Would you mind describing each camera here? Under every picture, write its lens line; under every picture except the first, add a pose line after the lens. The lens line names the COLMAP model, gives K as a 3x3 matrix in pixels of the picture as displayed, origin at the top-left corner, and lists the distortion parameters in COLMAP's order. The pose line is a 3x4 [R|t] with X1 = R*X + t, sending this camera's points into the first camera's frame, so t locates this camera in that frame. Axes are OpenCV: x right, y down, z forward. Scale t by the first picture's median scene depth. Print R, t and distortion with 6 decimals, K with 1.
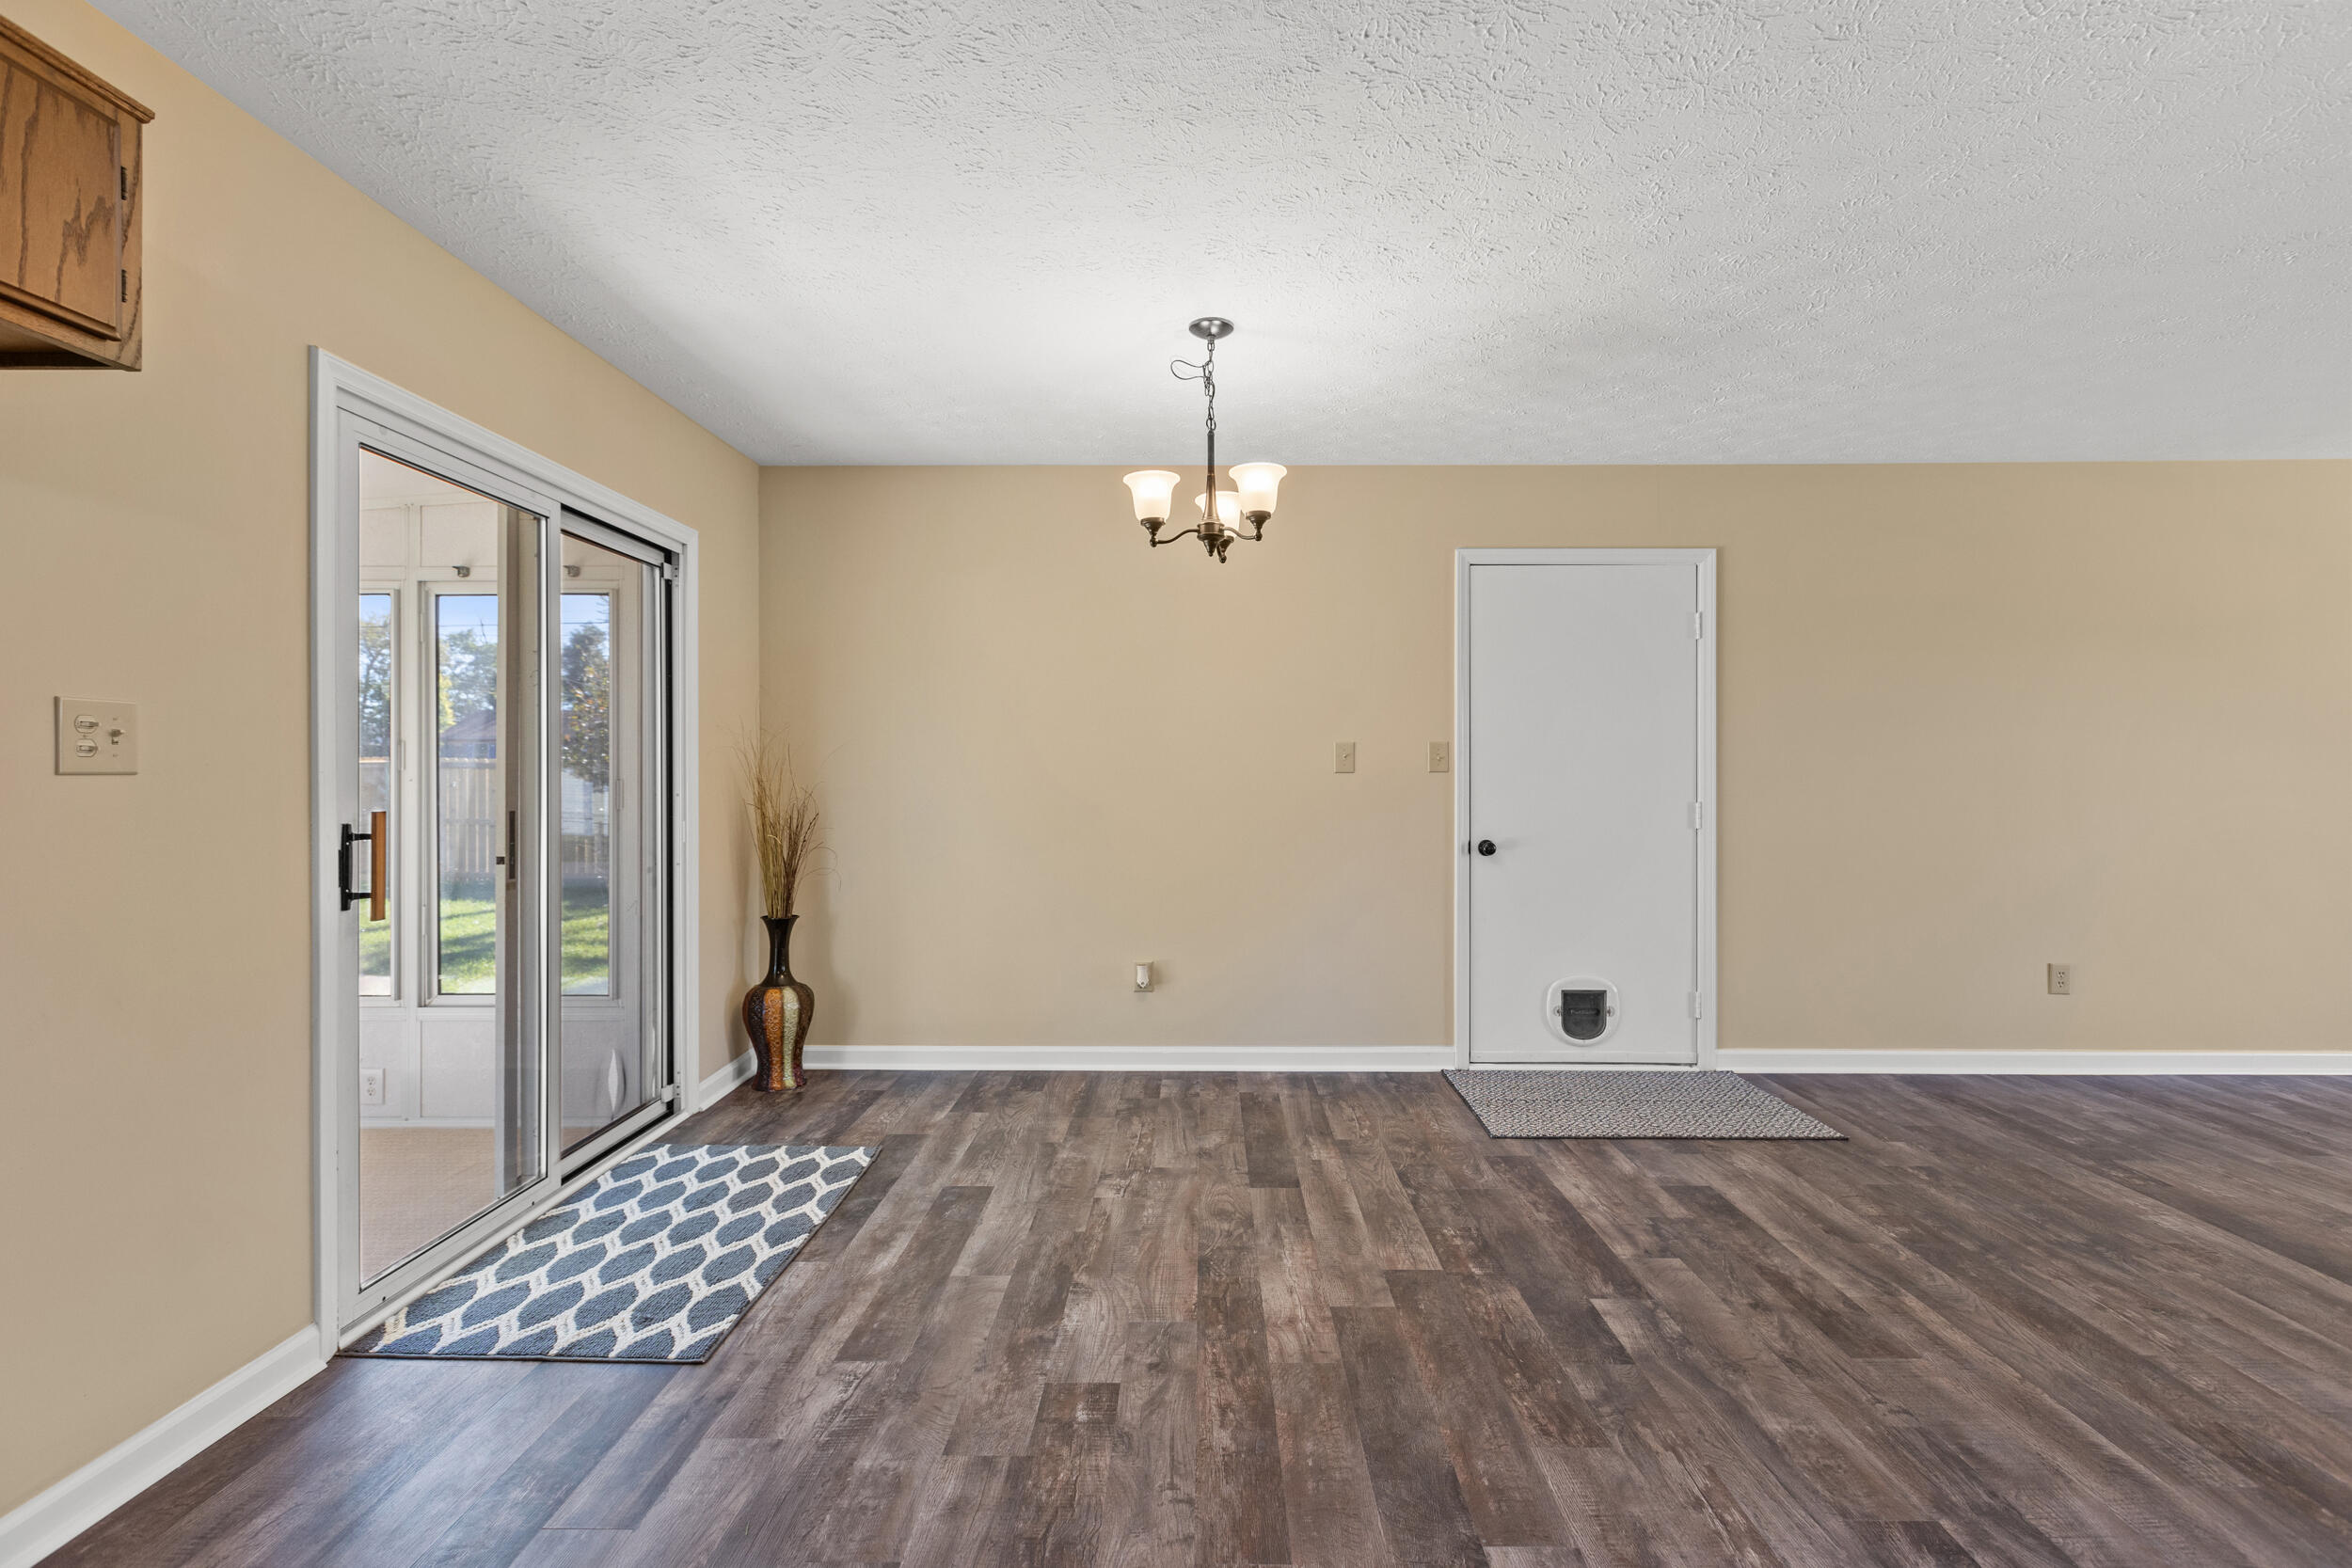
lens RADIAL K [[1061.0, 0, 1189.3], [0, 1061.0, 766.1], [0, 0, 1]] dist [-0.007684, 0.001129]
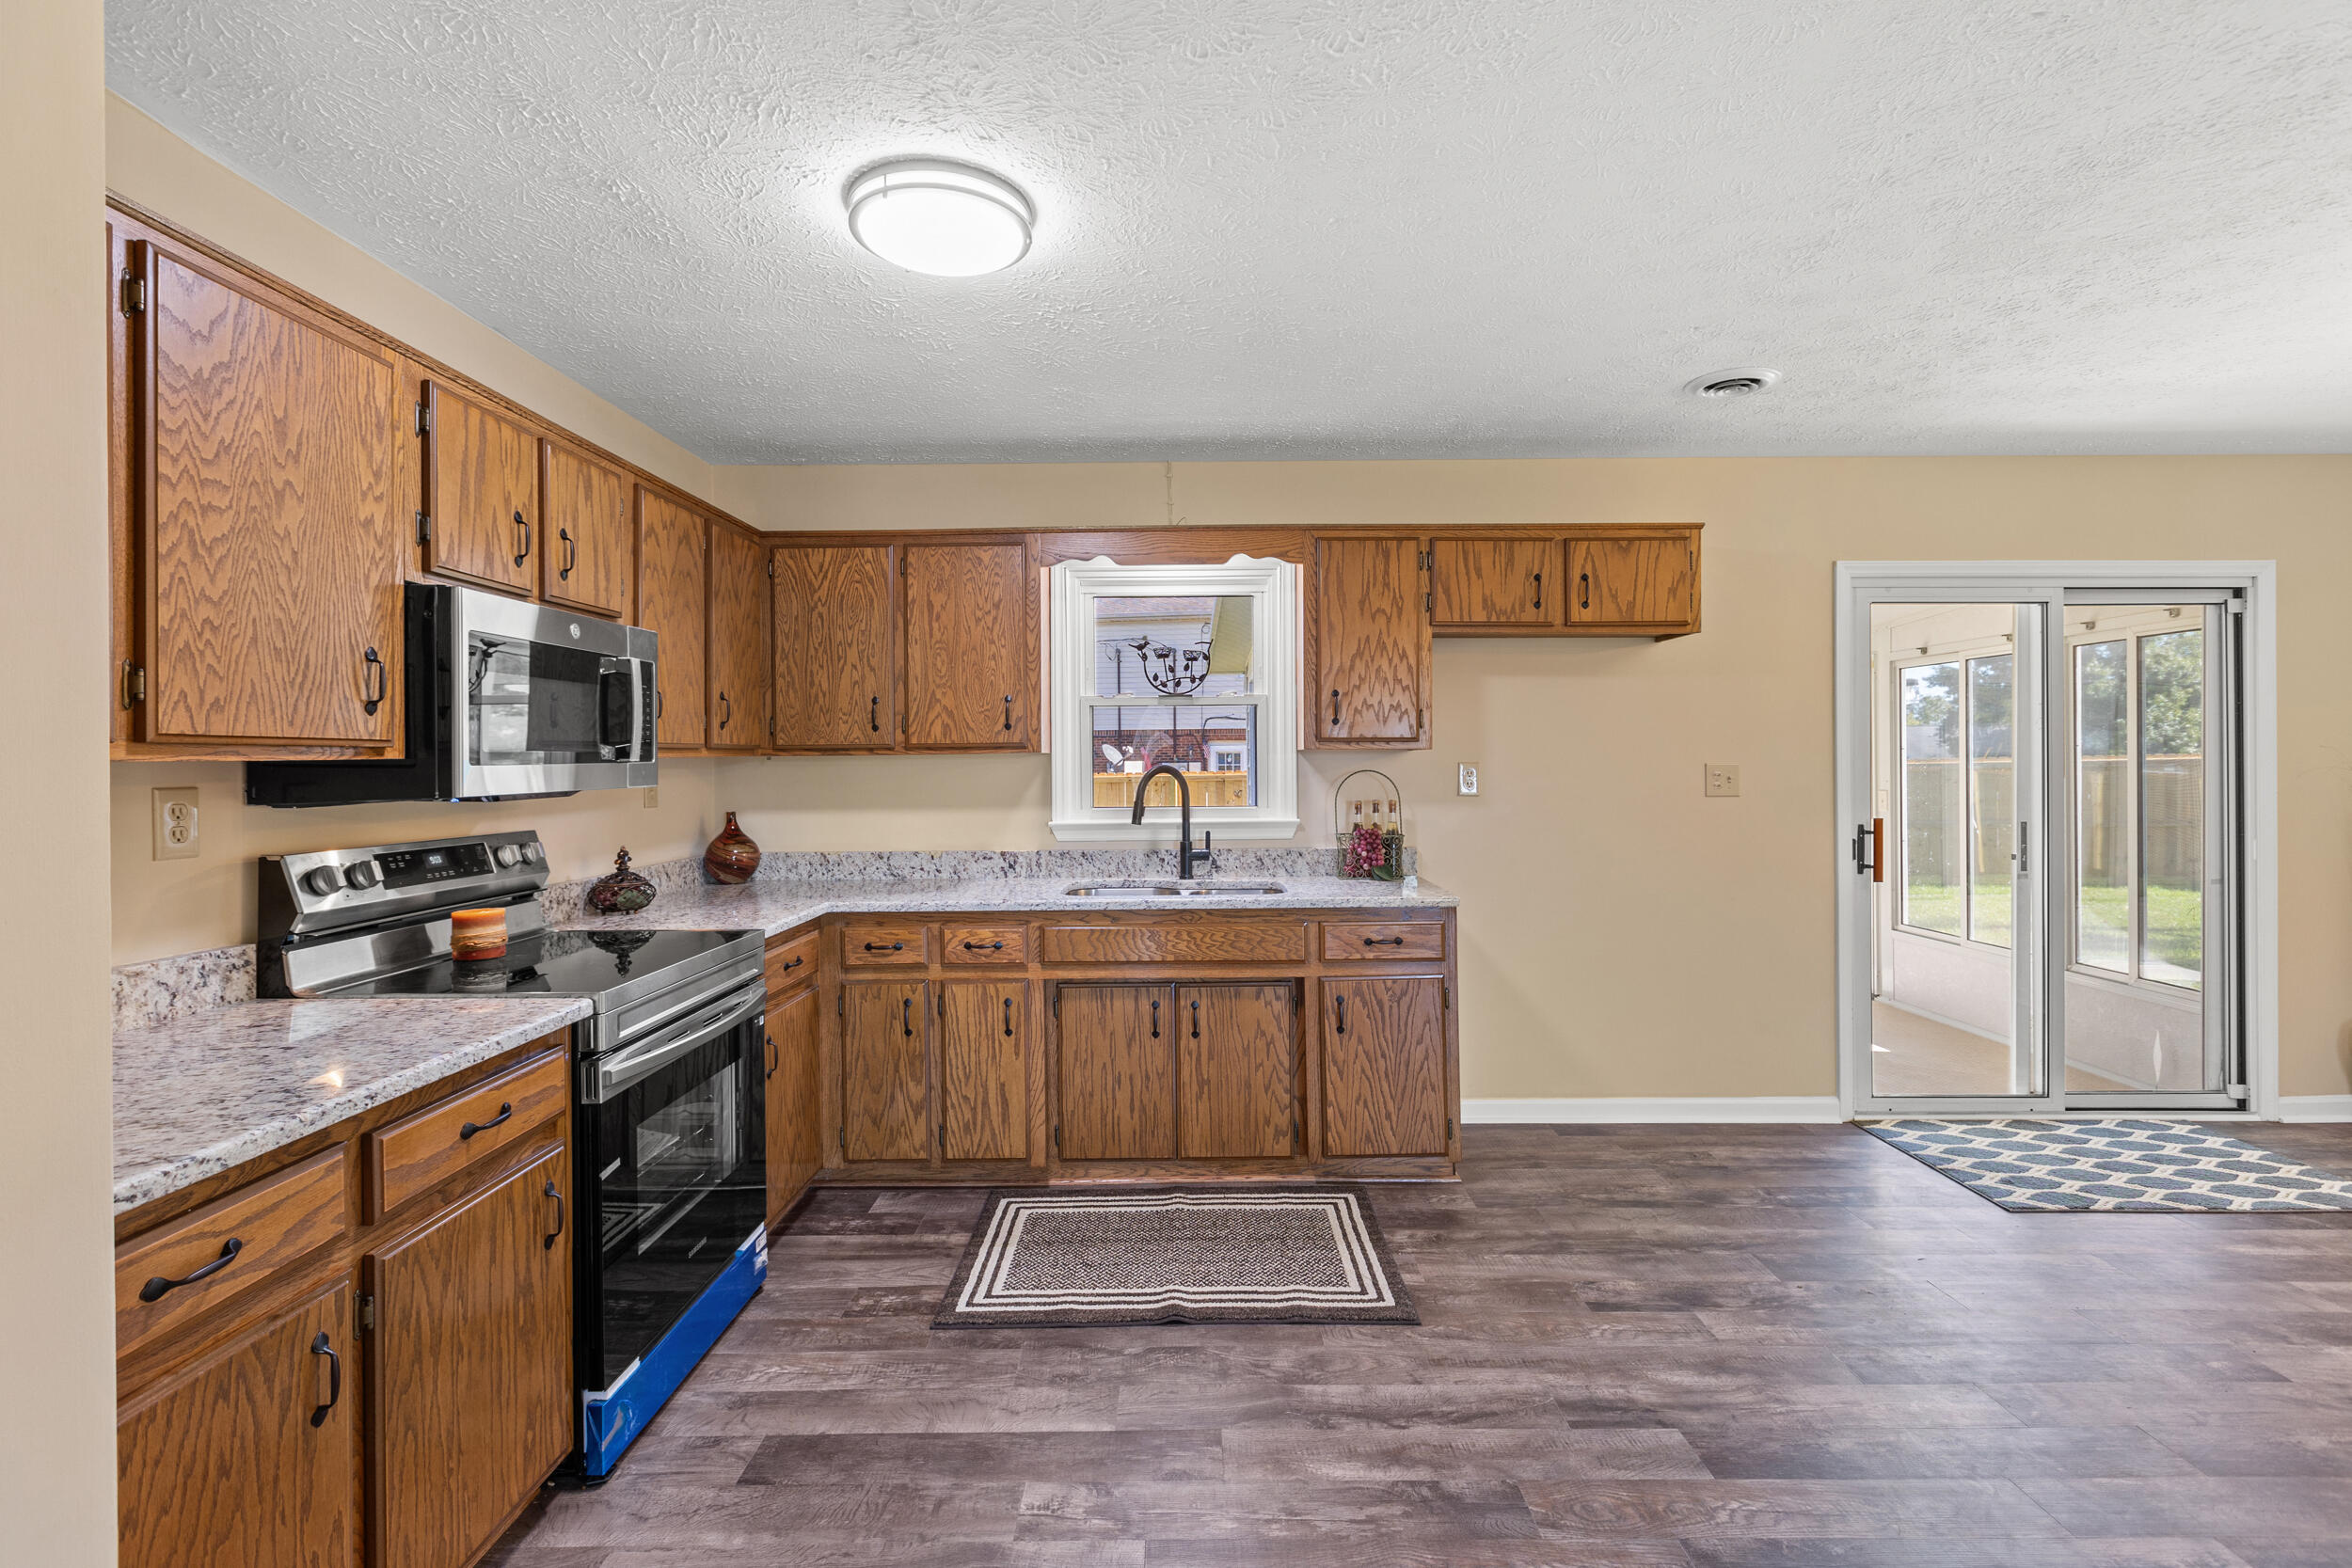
lens RADIAL K [[1061.0, 0, 1168.5], [0, 1061.0, 763.3], [0, 0, 1]] dist [-0.007684, 0.001129]
pose [[-0.004682, 0.005776, -0.999972, 0.797350], [0.008251, 0.999950, 0.005737, -0.054909], [0.999955, -0.008224, -0.004730, -0.113863]]
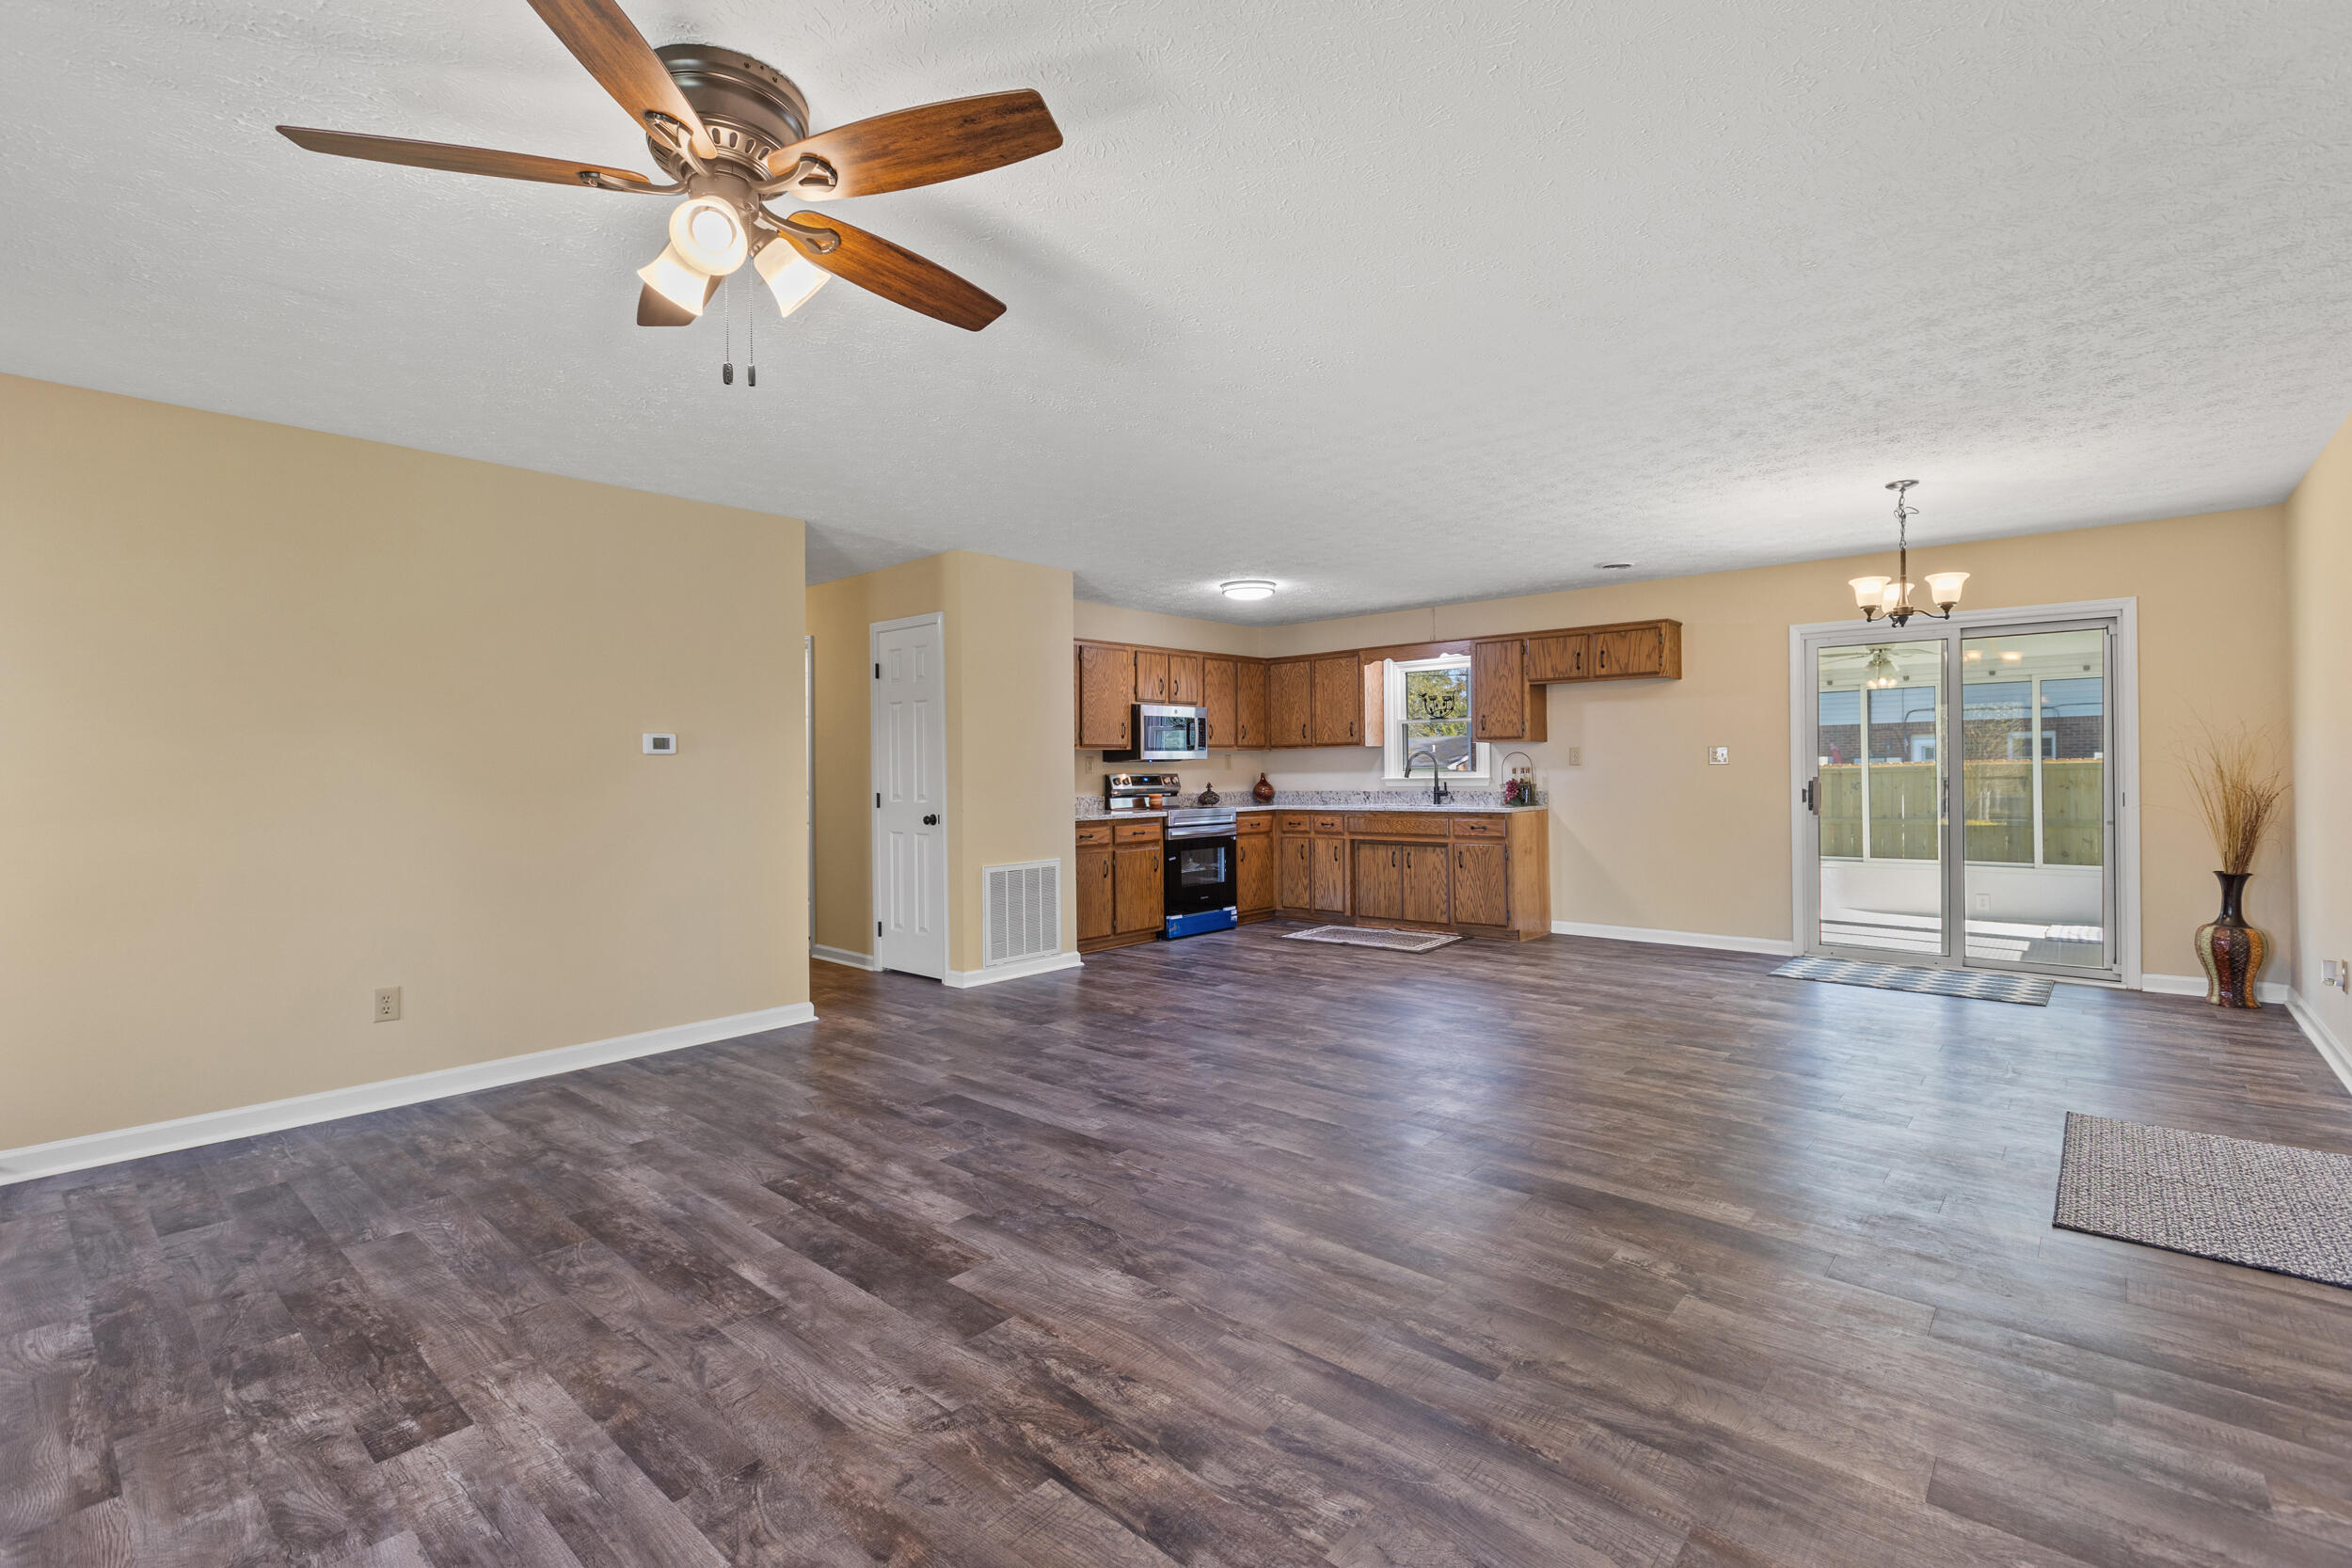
lens RADIAL K [[1061.0, 0, 1154.3], [0, 1061.0, 780.2], [0, 0, 1]] dist [-0.007684, 0.001129]
pose [[-0.668709, 0.015237, -0.743368, 2.191025], [0.013999, 0.999871, 0.007902, 0.004436], [0.743392, -0.005122, -0.668836, 1.351142]]
